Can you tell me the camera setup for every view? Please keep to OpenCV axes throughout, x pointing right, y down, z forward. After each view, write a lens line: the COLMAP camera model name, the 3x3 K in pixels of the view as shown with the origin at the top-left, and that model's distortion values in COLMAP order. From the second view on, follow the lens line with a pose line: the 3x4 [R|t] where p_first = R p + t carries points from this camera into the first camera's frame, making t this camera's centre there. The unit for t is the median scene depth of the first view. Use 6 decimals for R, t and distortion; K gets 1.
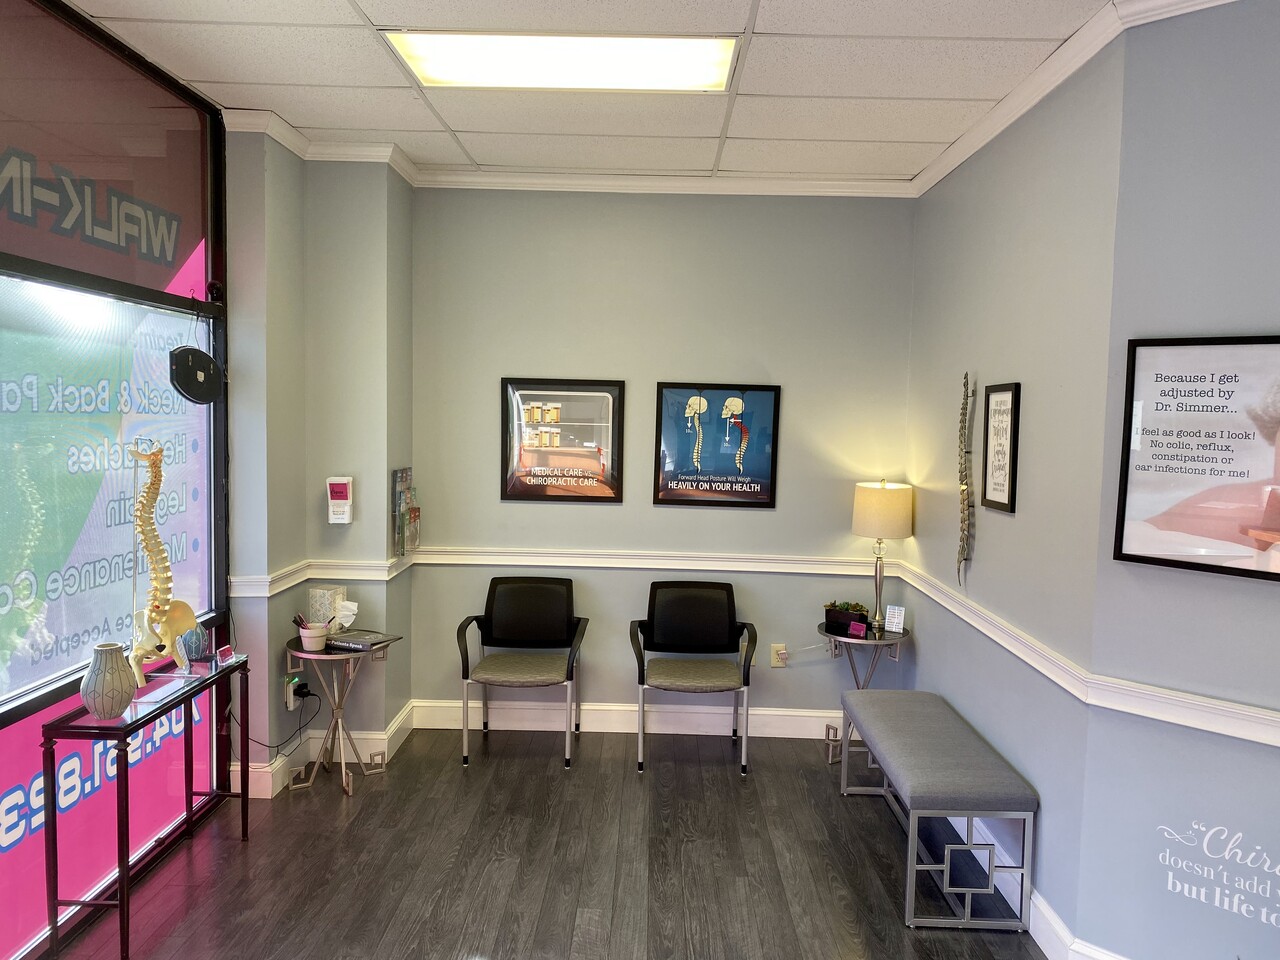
lens RADIAL K [[968.6, 0, 643.4], [0, 968.6, 476.7], [0, 0, 1]] dist [0.023063, -0.003234]
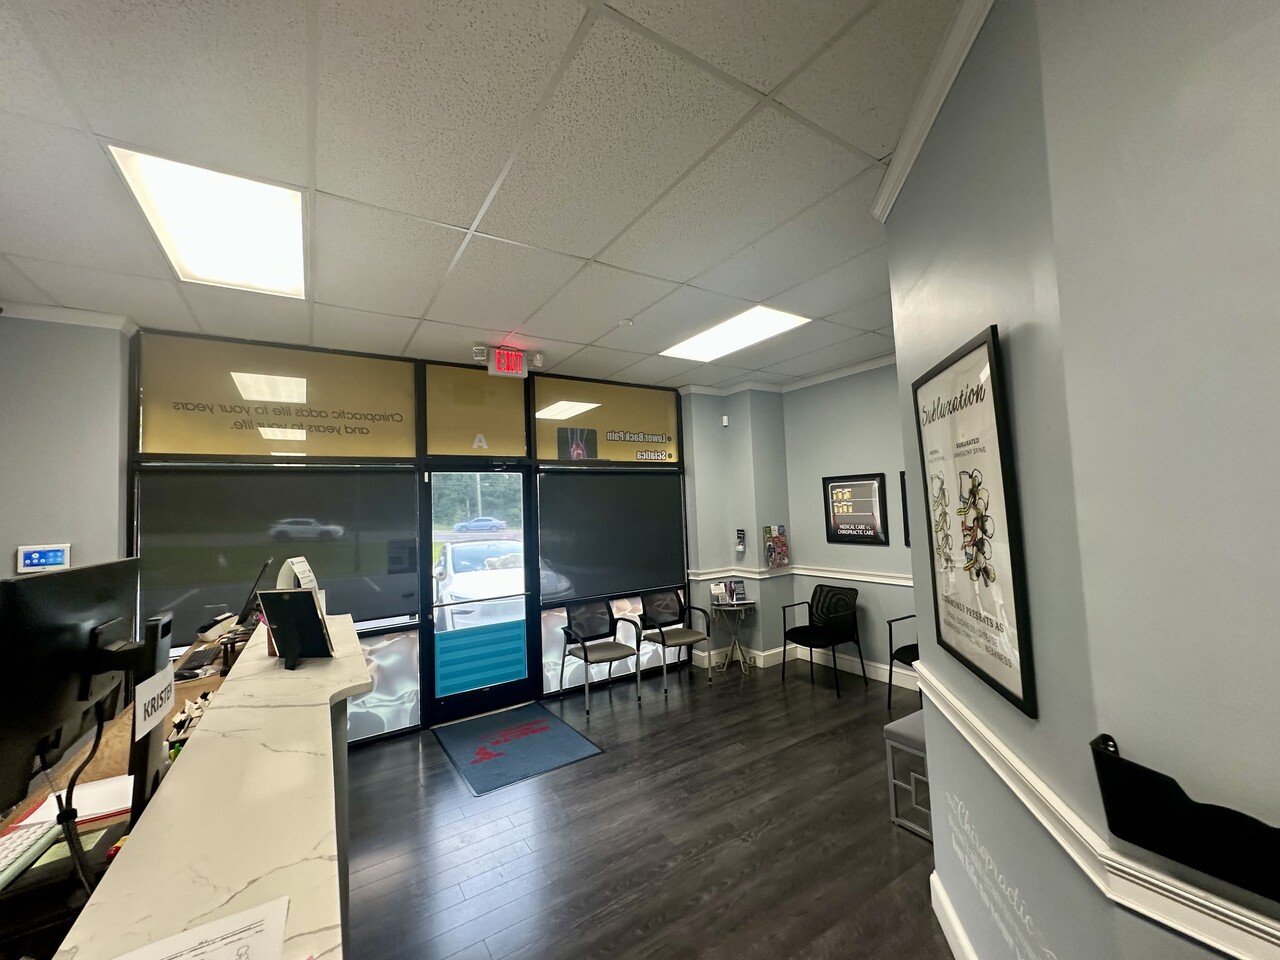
lens RADIAL K [[505.6, 0, 641.3], [0, 505.6, 477.3], [0, 0, 1]] dist [-0.004351, 0.000634]
pose [[0.552226, -0.094394, -0.828333, 0.493427], [-0.003357, 0.993310, -0.115432, 0.014002], [0.833688, 0.066525, 0.548215, 0.153401]]
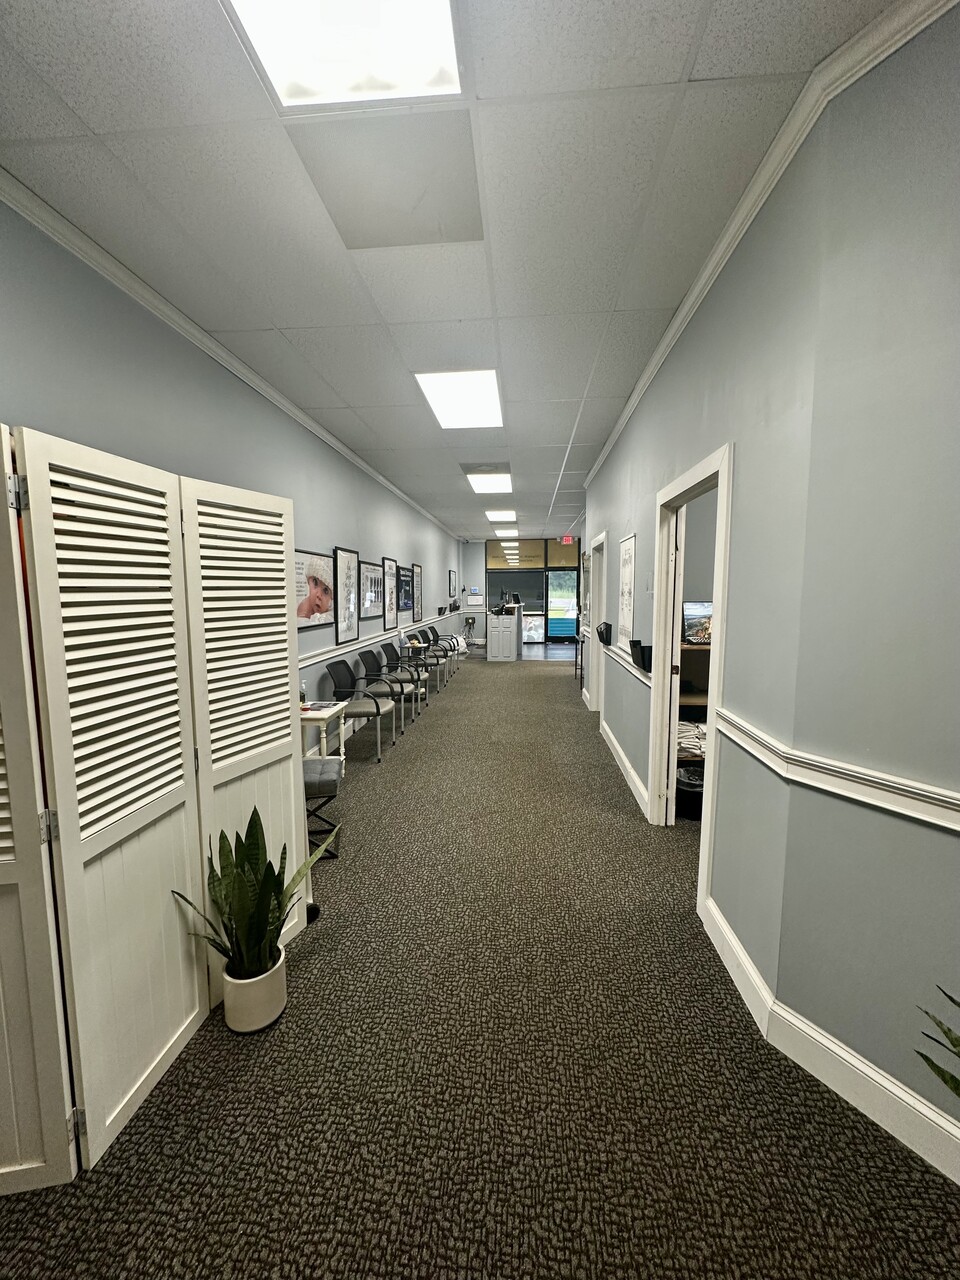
lens RADIAL K [[505.6, 0, 475.9], [0, 505.6, 637.7], [0, 0, 1]] dist [-0.004351, 0.000634]
pose [[-0.079877, 0.069470, -0.994381, 2.525553], [-0.060370, 0.995400, 0.074391, 0.095129], [0.994975, 0.065973, -0.075316, 0.151176]]
